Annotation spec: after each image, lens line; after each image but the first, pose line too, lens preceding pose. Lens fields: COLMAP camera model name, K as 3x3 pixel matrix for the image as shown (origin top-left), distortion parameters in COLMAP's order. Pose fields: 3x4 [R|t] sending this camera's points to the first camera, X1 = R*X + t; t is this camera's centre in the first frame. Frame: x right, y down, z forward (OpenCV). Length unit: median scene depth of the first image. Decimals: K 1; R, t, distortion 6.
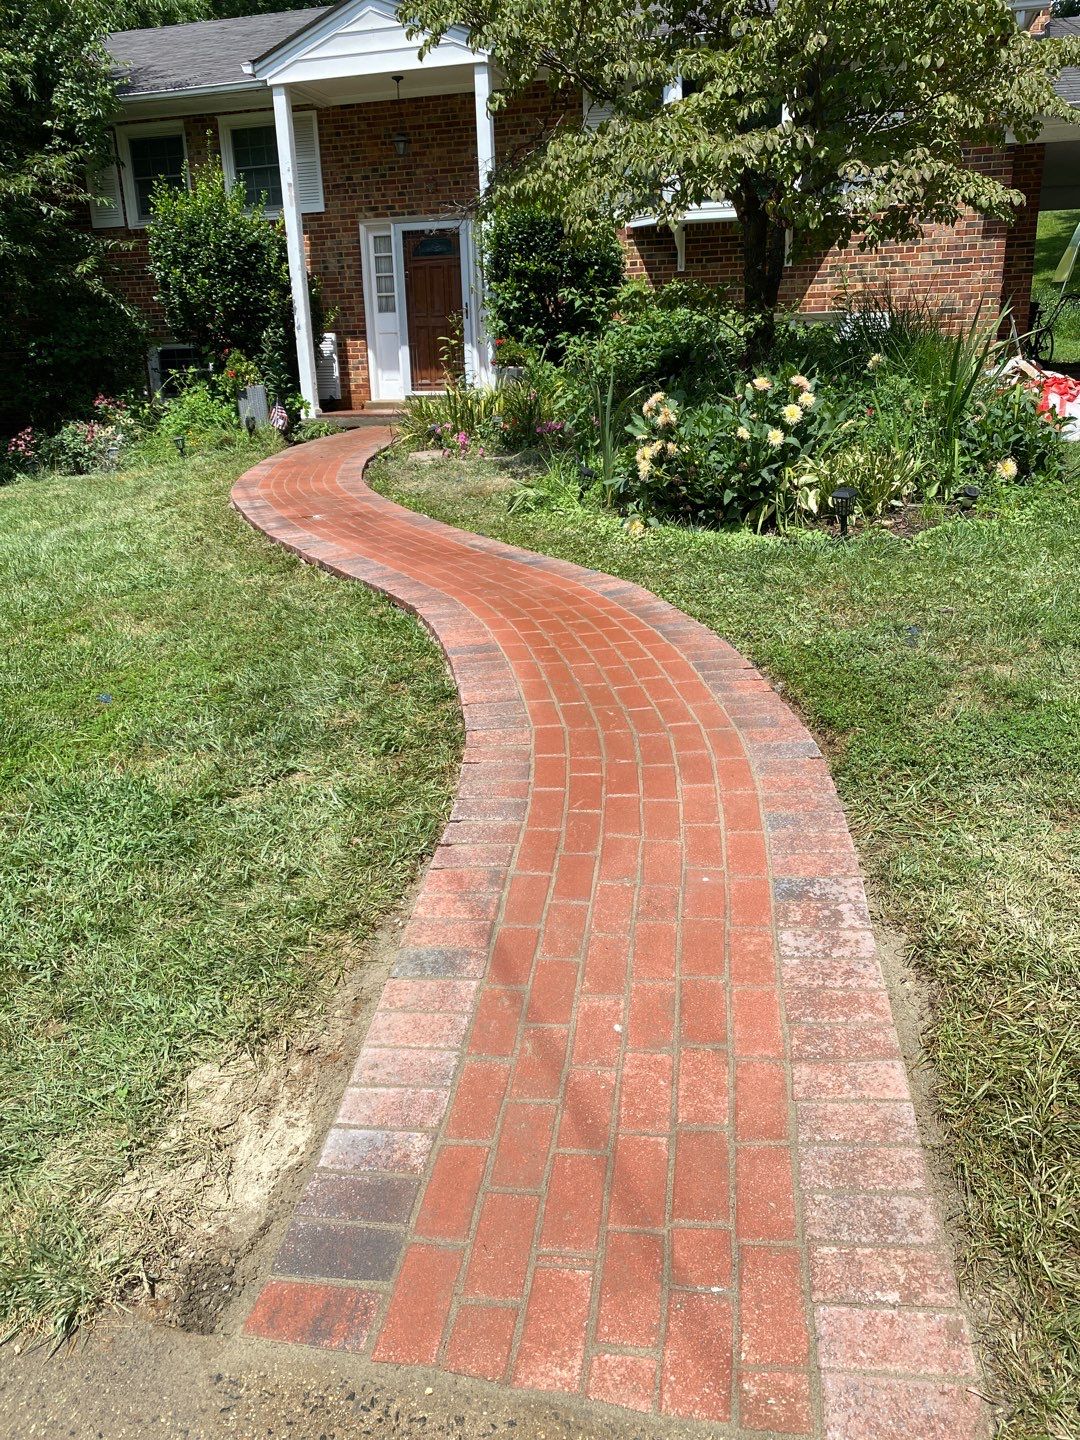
lens RADIAL K [[1086.9, 0, 543.5], [0, 1086.9, 694.5], [0, 0, 1]] dist [0.020593, -0.029372]
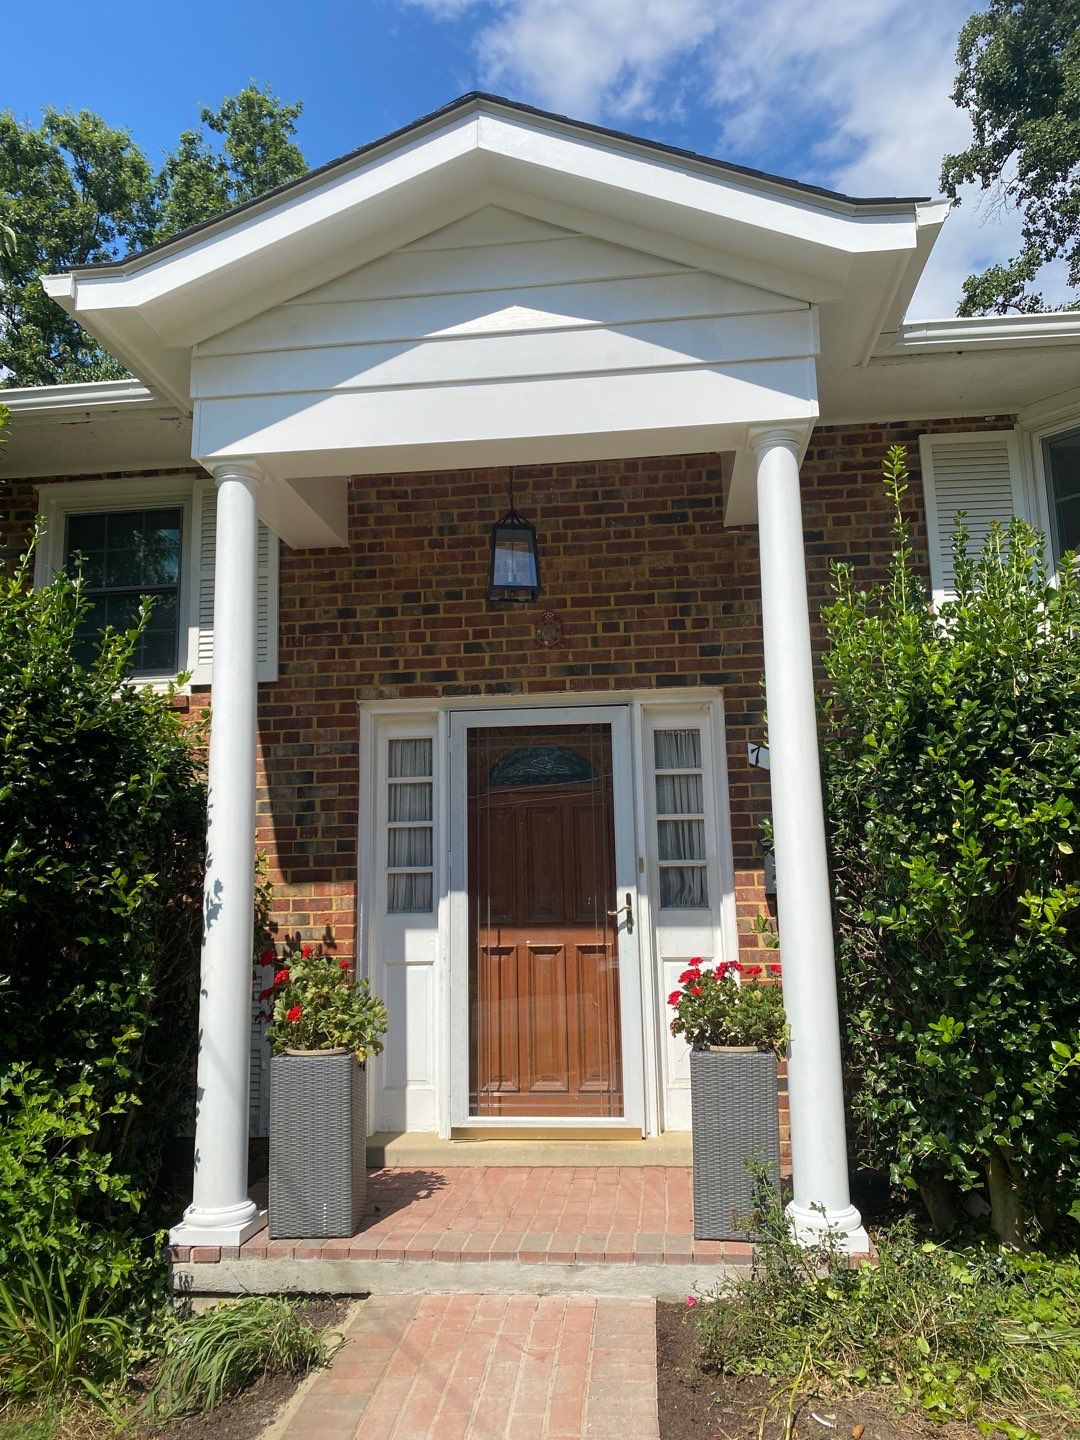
lens RADIAL K [[1086.9, 0, 543.1], [0, 1086.9, 710.0], [0, 0, 1]] dist [0.020593, -0.029372]
pose [[0.983764, 0.035709, 0.175879, -0.193007], [0.049106, 0.889047, -0.455174, -0.265452], [-0.172618, 0.456420, 0.872859, 0.694227]]
